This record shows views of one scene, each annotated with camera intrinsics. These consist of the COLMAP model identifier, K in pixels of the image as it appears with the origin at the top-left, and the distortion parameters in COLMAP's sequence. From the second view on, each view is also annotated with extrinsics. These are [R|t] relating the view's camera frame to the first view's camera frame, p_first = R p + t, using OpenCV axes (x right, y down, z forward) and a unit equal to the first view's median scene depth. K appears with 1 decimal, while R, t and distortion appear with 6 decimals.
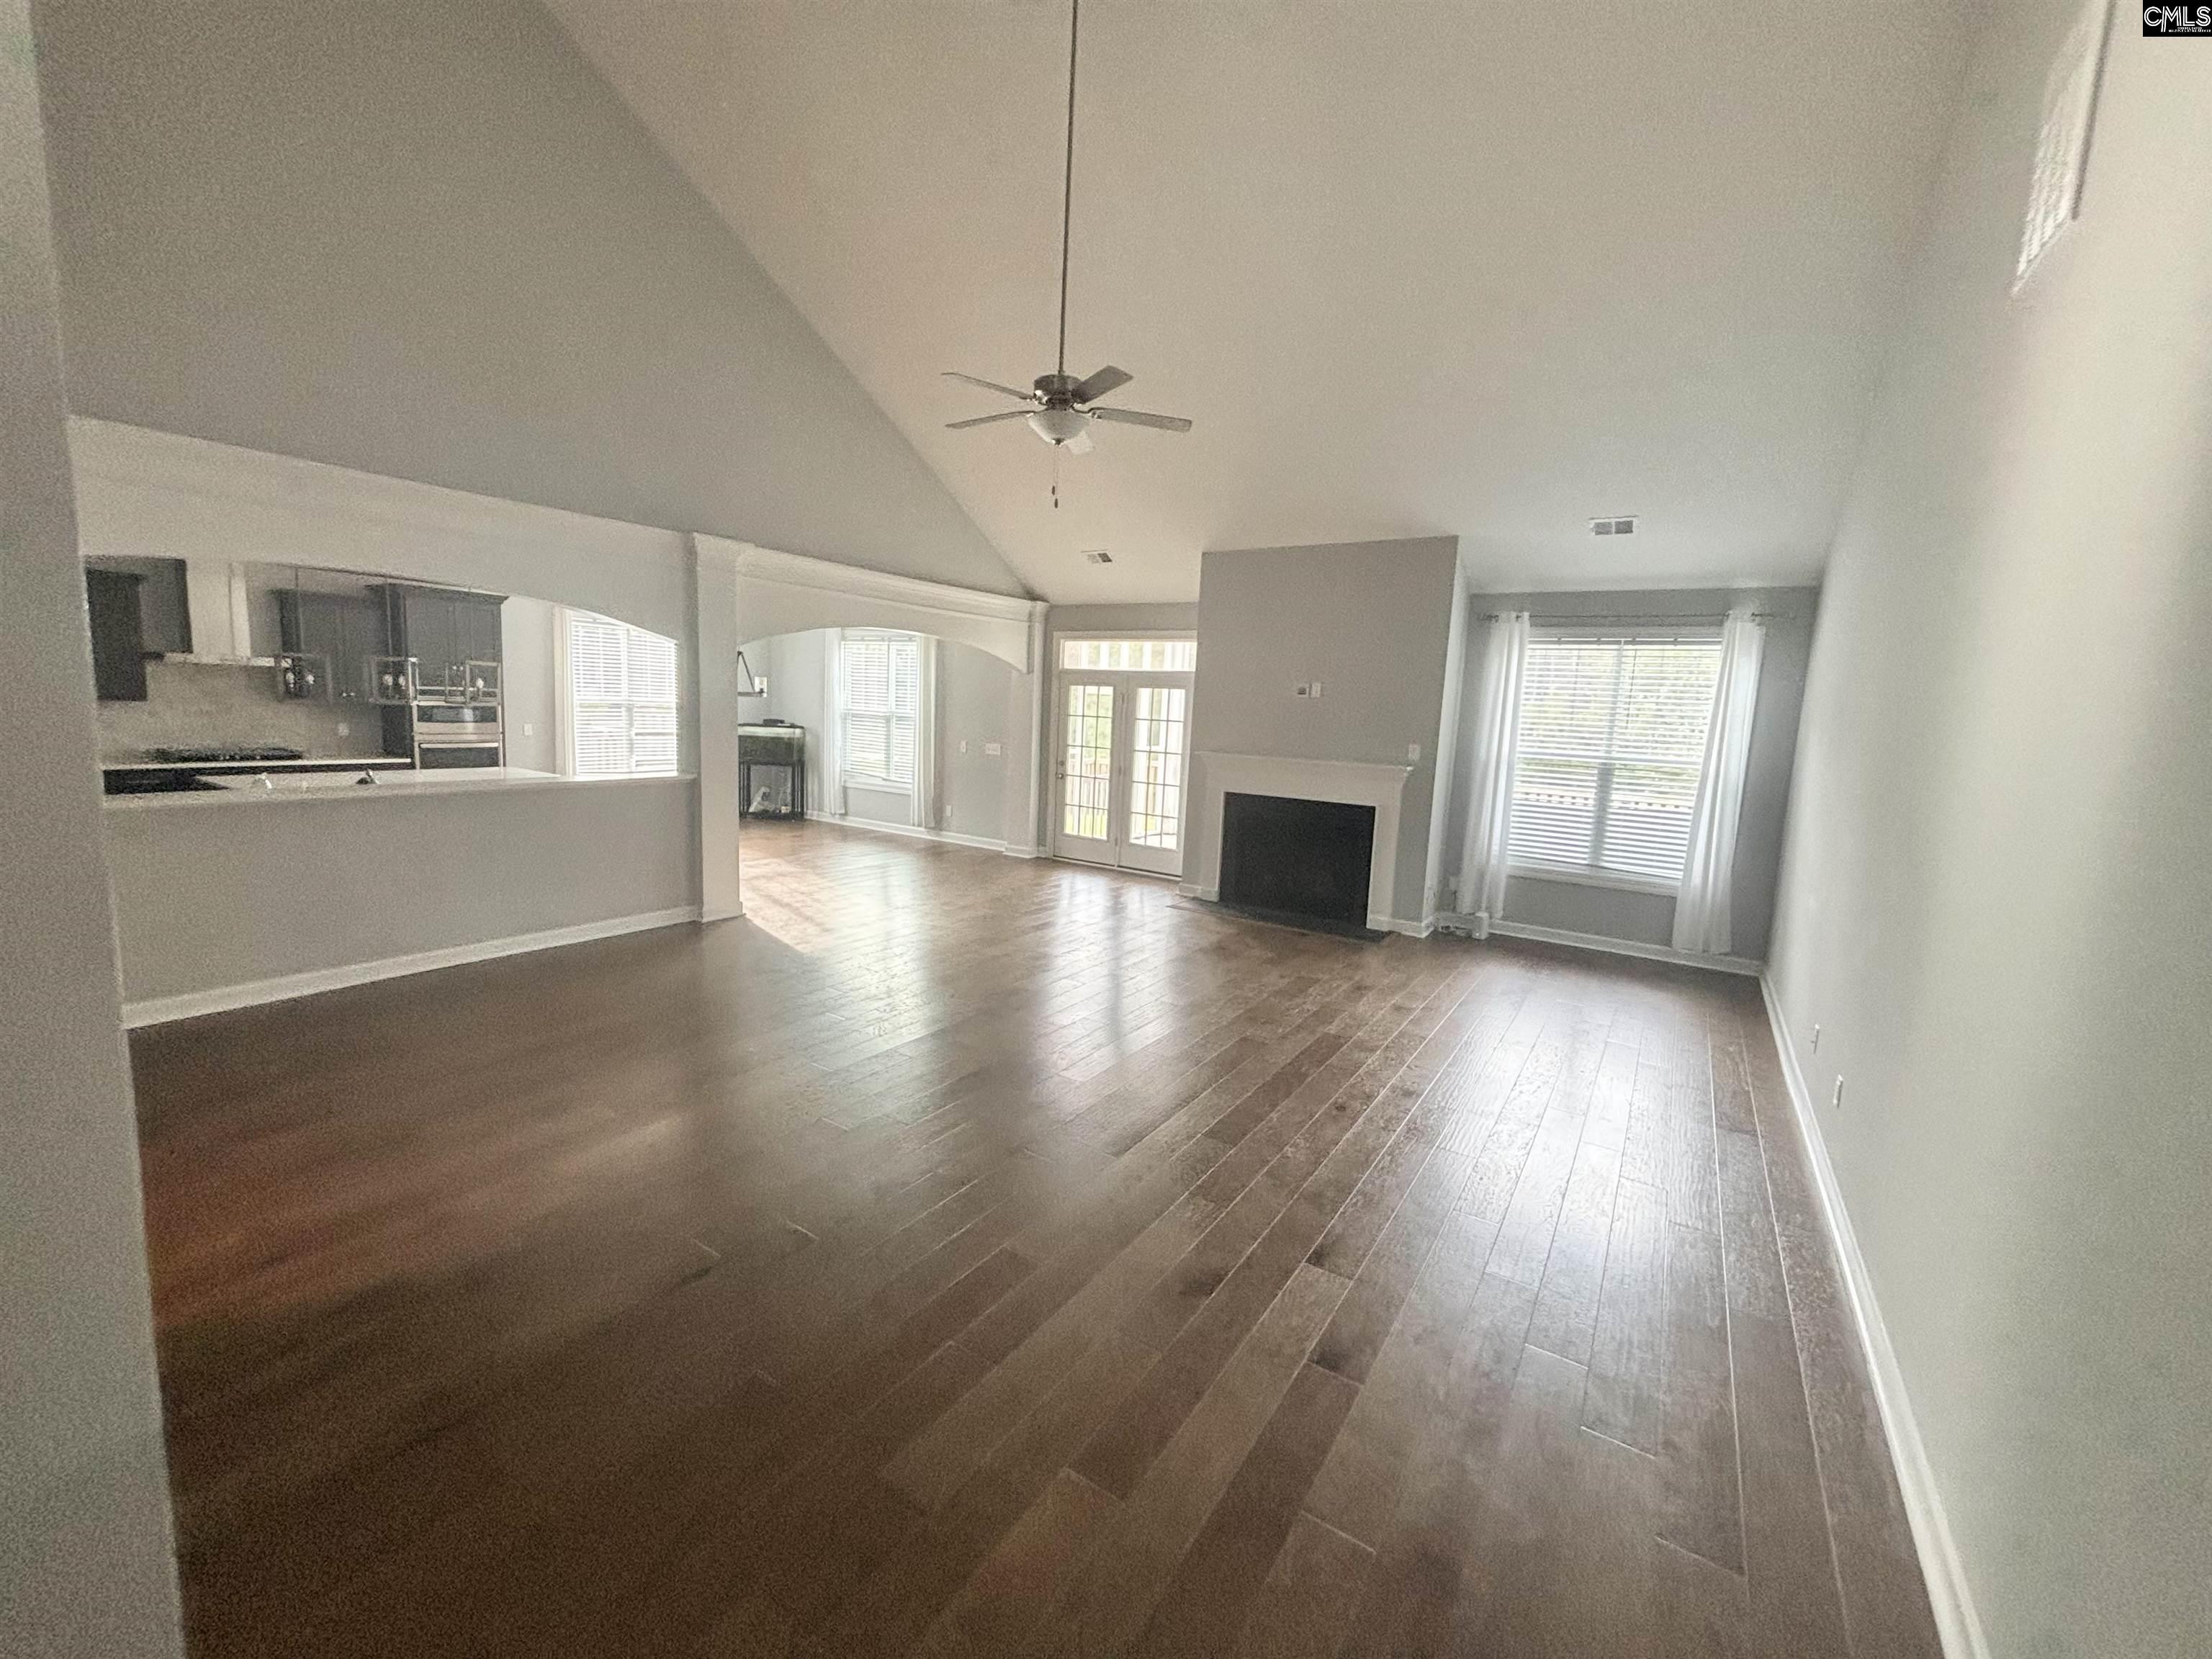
lens RADIAL K [[889.6, 0, 1102.9], [0, 889.6, 814.3], [0, 0, 1]] dist [-0.010963, 0.000084]
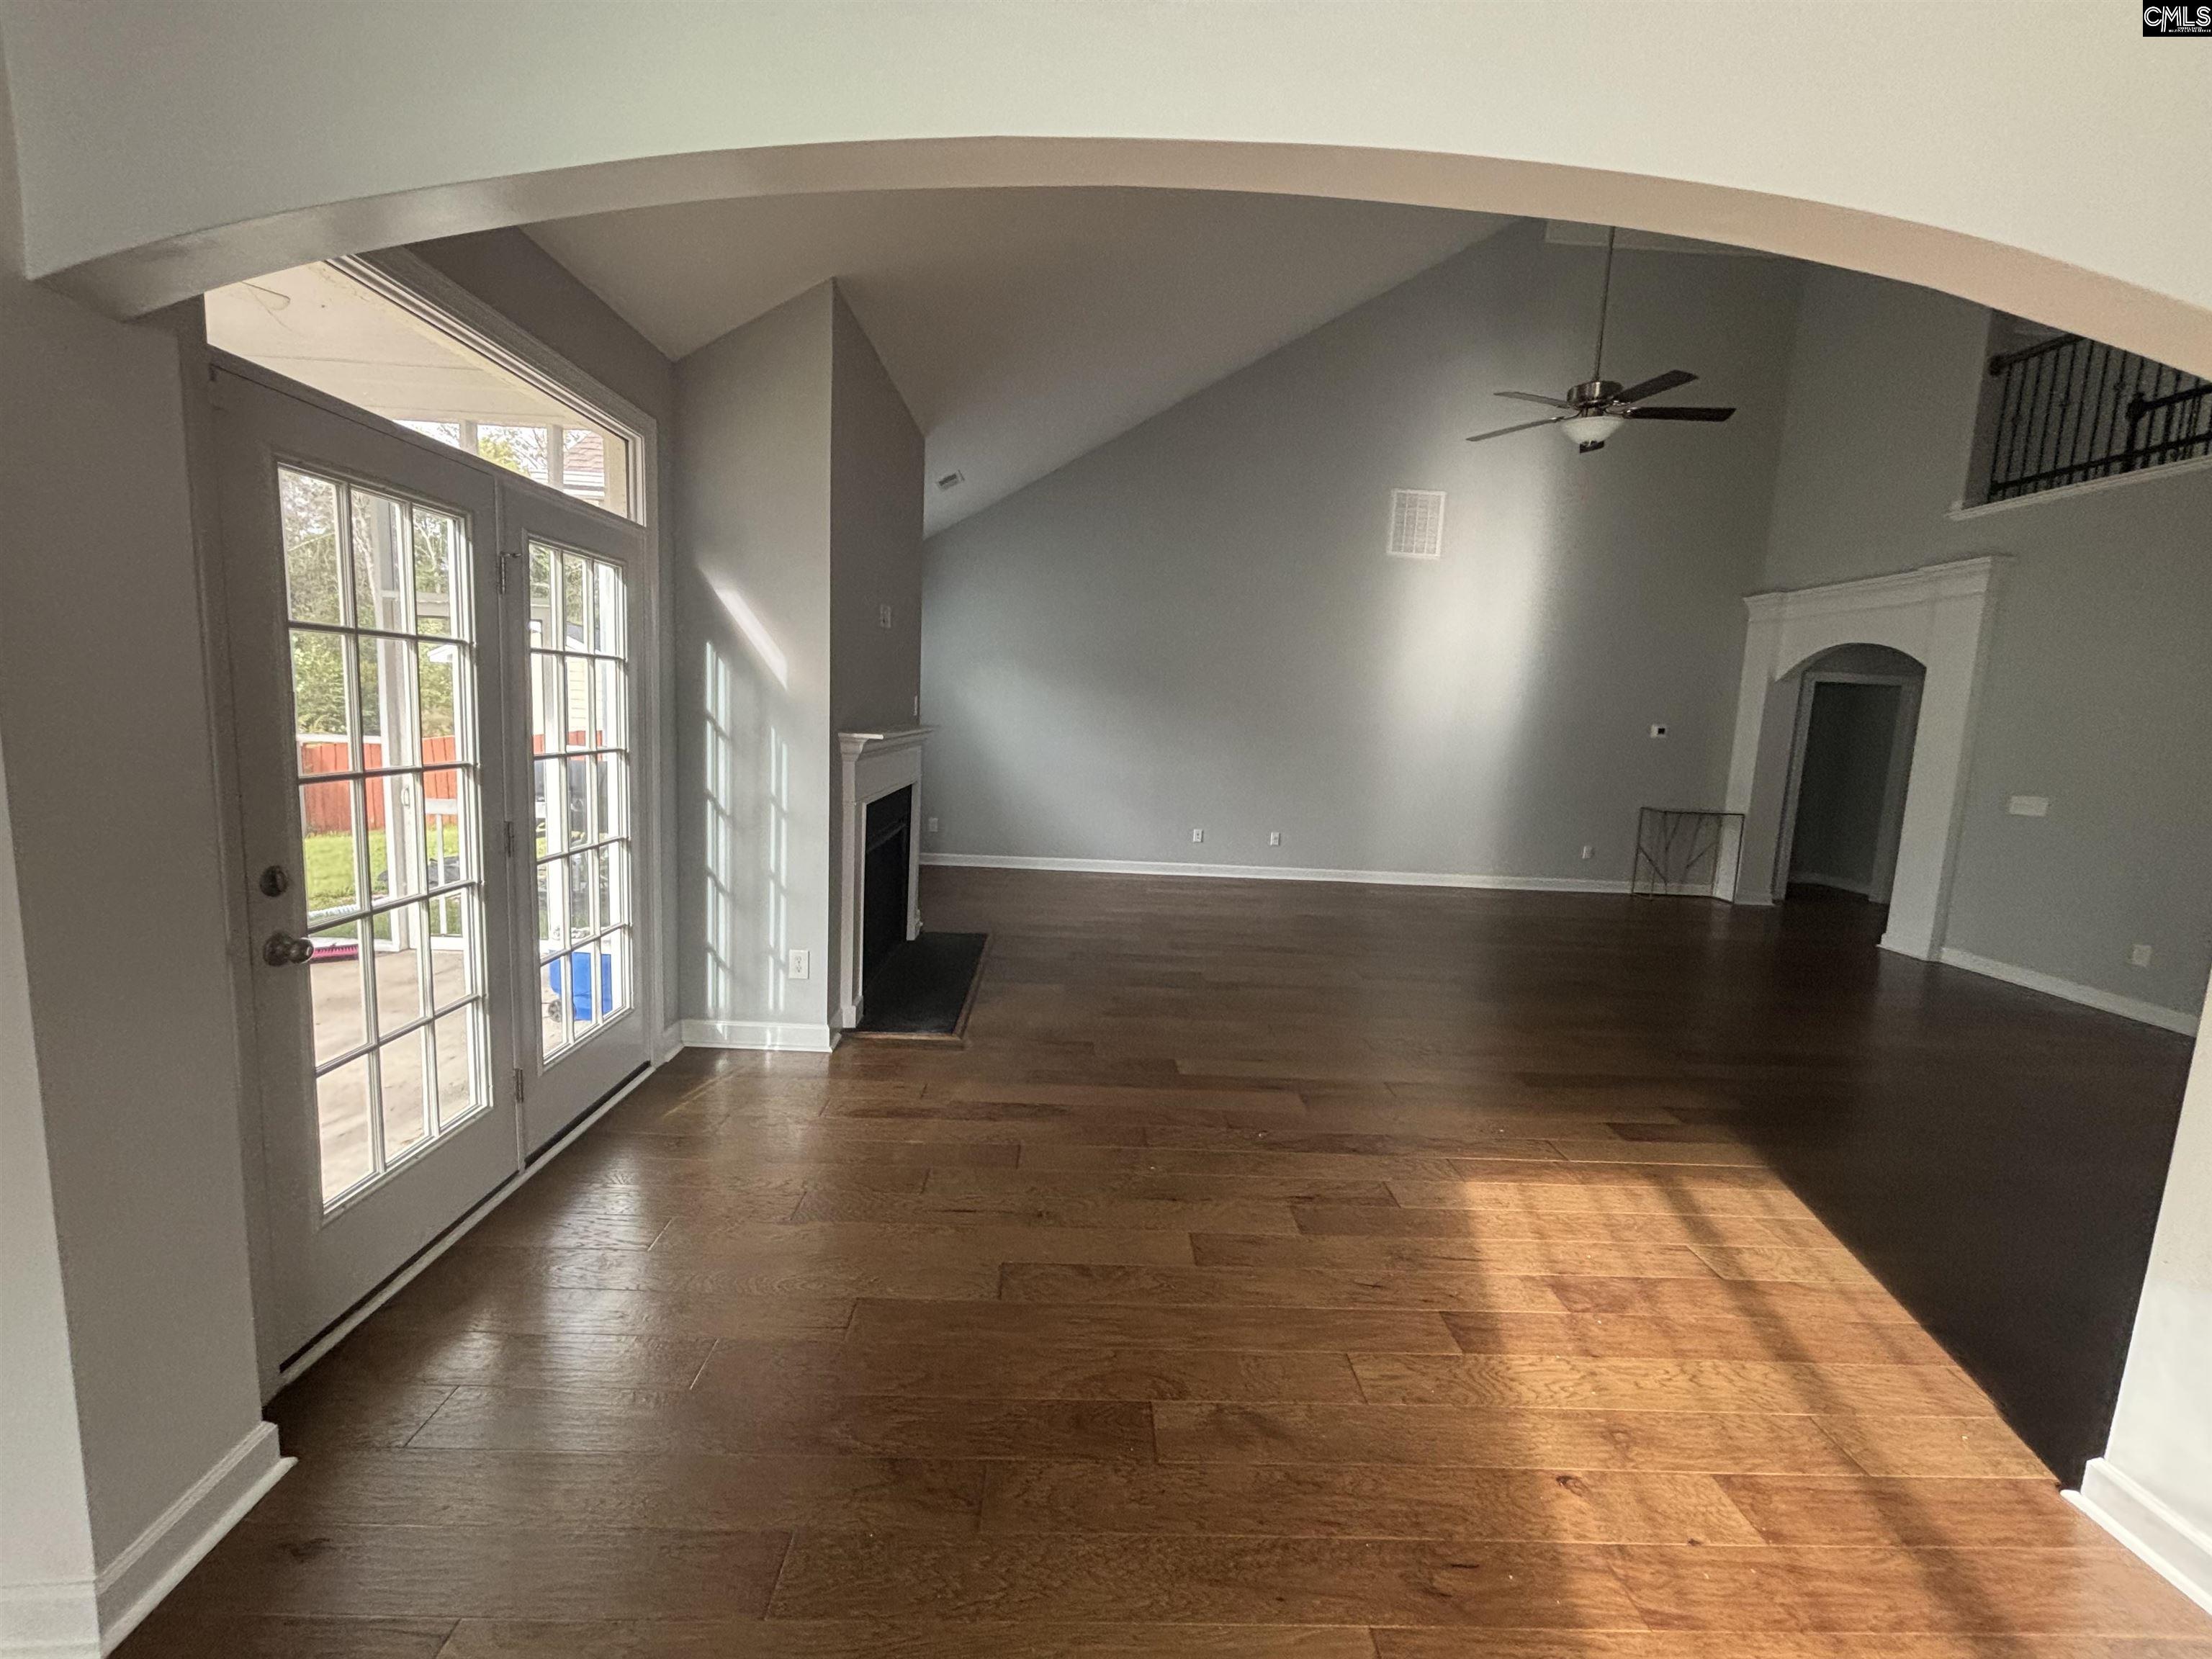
lens RADIAL K [[889.6, 0, 1102.9], [0, 889.6, 814.3], [0, 0, 1]] dist [-0.010963, 0.000084]
pose [[-0.580657, -0.164929, 0.797268, -0.314976], [0.031151, 0.974048, 0.224187, -0.115859], [-0.813552, 0.155011, -0.560450, 1.032093]]
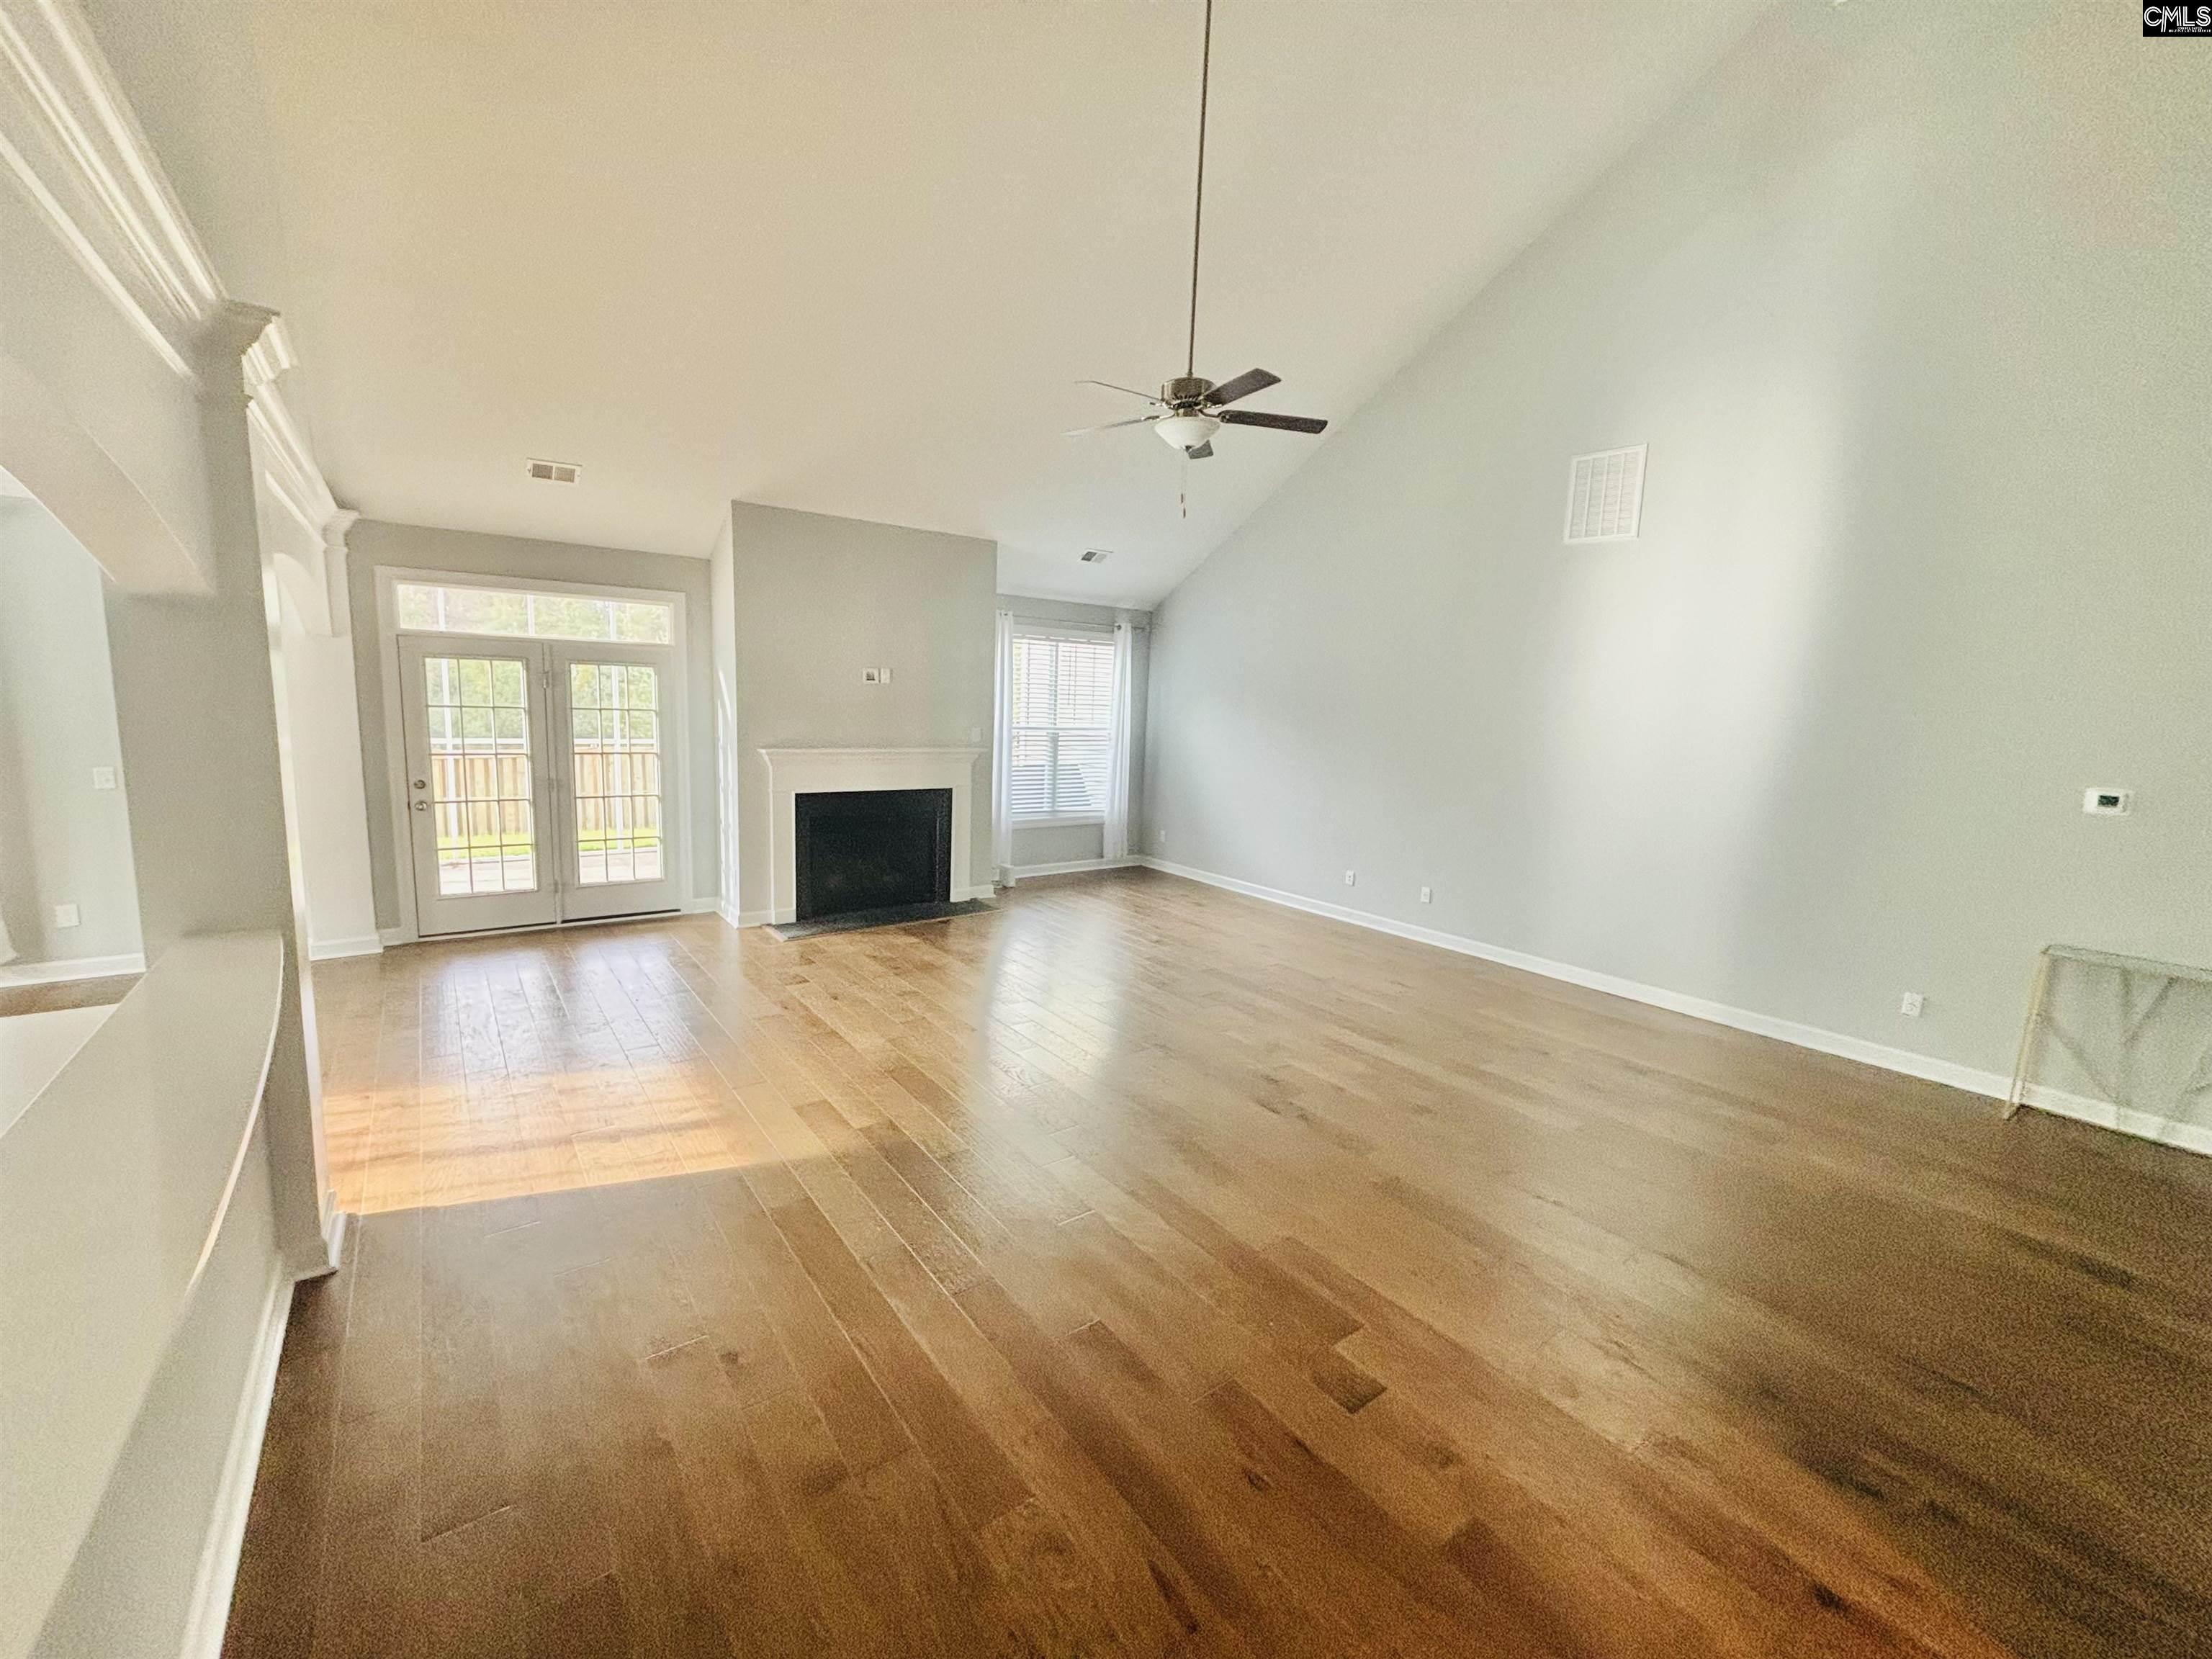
lens RADIAL K [[889.6, 0, 1102.9], [0, 889.6, 814.3], [0, 0, 1]] dist [-0.010963, 0.000084]
pose [[0.319298, -0.154383, 0.934994, -0.503144], [0.093358, 0.986966, 0.131083, -0.079212], [-0.943045, 0.045434, 0.329549, 0.384806]]
